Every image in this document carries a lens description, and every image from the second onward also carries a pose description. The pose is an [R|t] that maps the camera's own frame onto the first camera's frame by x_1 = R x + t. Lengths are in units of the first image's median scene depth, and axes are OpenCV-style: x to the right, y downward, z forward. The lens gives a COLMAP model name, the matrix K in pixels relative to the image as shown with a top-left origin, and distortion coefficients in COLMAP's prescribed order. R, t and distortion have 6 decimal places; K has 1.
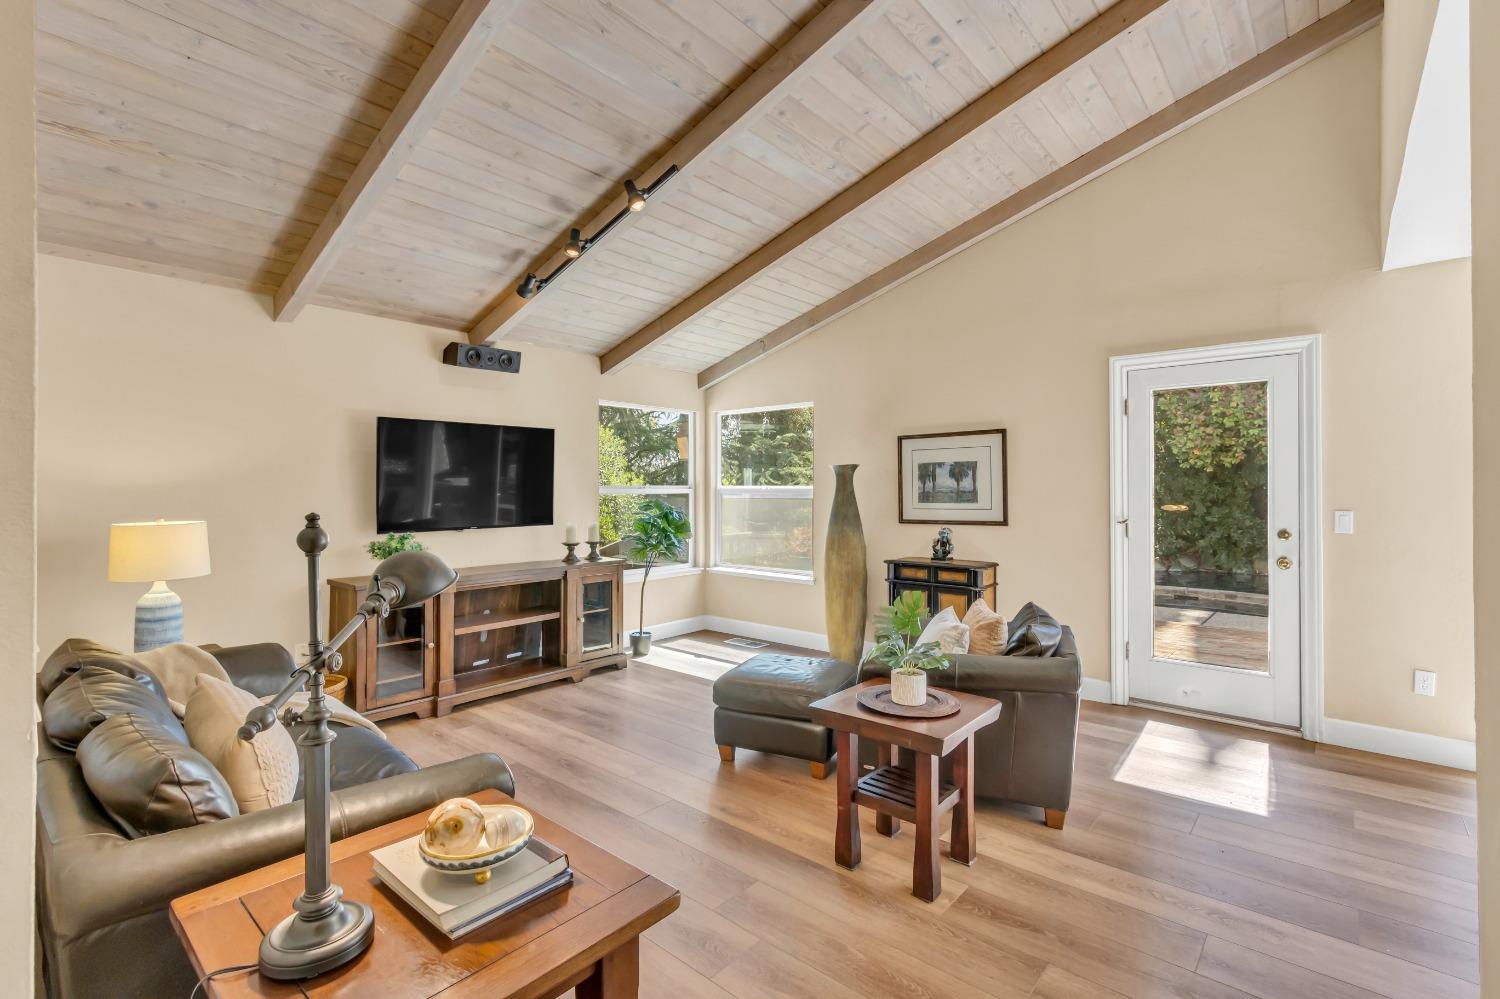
lens RADIAL K [[677.6, 0, 736.5], [0, 677.6, 486.0], [0, 0, 1]] dist [0.004653, -0.000306]
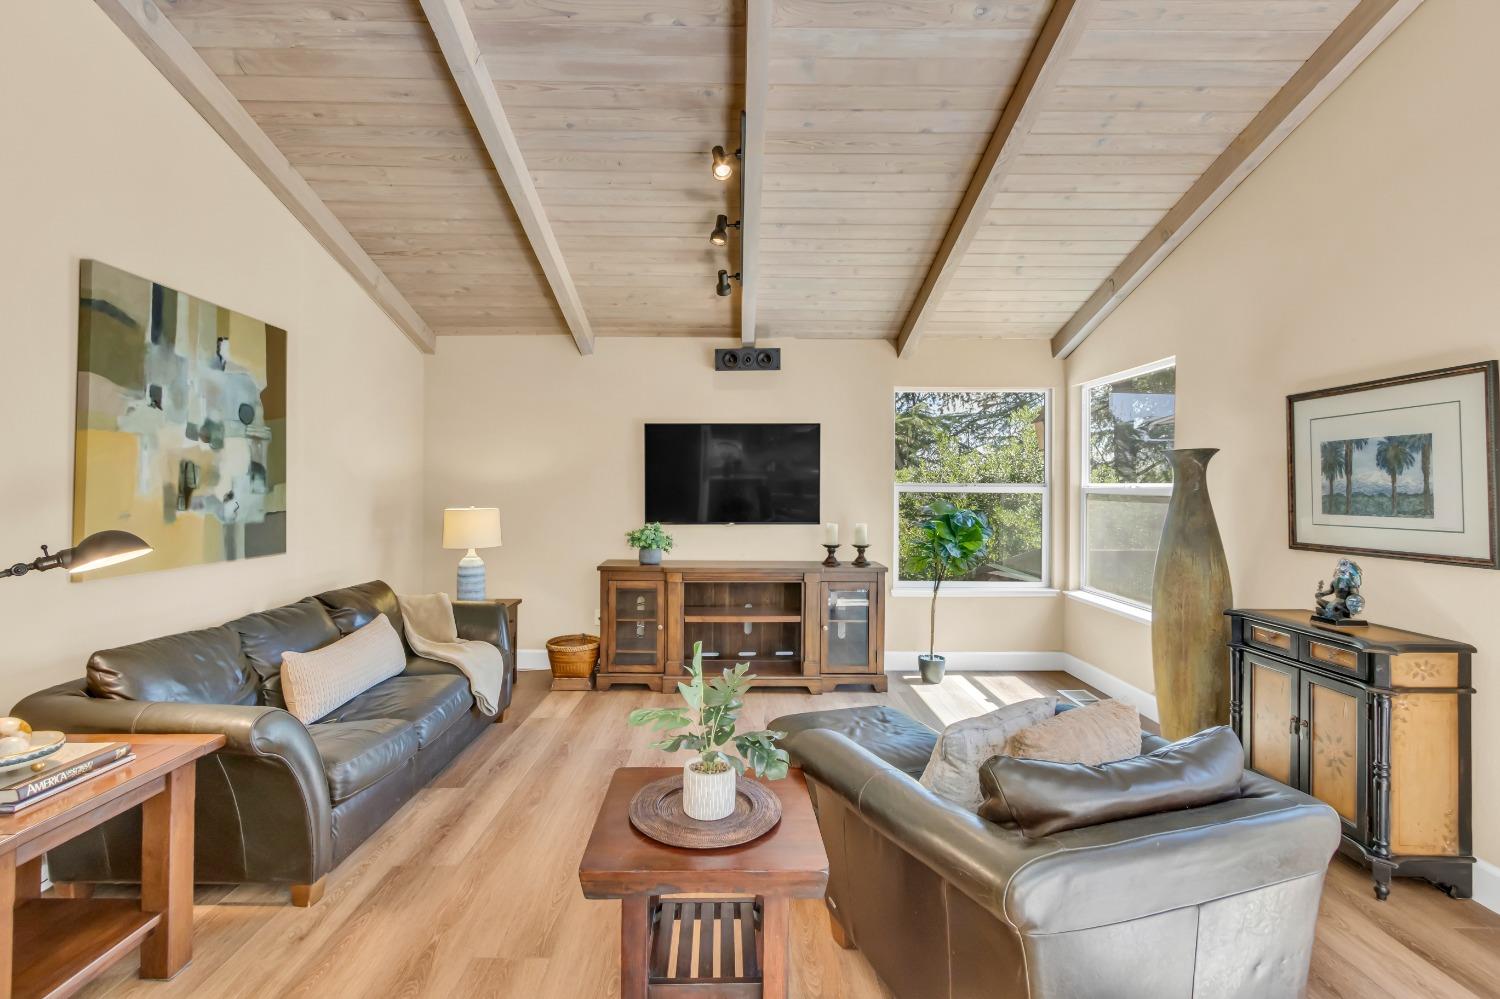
lens RADIAL K [[681.7, 0, 742.0], [0, 681.7, 487.3], [0, 0, 1]] dist [-0.001508, -0.000543]
pose [[0.670919, 0.003946, -0.741520, 0.378250], [-0.000515, 0.999988, 0.004855, 0.000634], [0.741530, -0.002875, 0.670913, 0.287406]]
